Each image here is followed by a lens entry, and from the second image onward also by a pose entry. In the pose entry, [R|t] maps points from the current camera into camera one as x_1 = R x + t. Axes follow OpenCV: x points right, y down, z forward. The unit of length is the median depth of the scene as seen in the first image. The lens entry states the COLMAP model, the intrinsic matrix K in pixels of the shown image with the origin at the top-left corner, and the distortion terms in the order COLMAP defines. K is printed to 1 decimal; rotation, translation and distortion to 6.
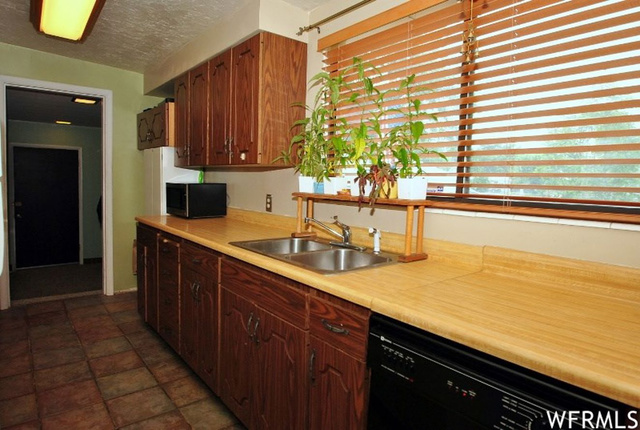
lens RADIAL K [[392.8, 0, 320.0], [0, 392.8, 215.0], [0, 0, 1]] dist [-0.001357, -0.000845]
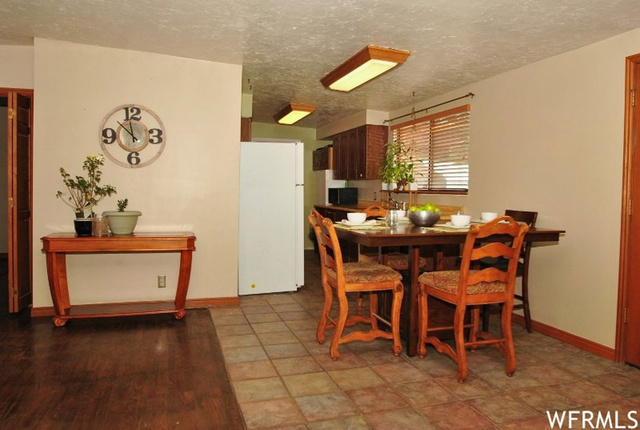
lens RADIAL K [[462.5, 0, 320.0], [0, 462.5, 215.0], [0, 0, 1]] dist [0.000794, 0.000096]
pose [[0.934003, -0.002318, -0.357259, 0.427087], [-0.007107, 0.999661, -0.025065, 0.121698], [0.357195, 0.025950, 0.933669, -1.265432]]
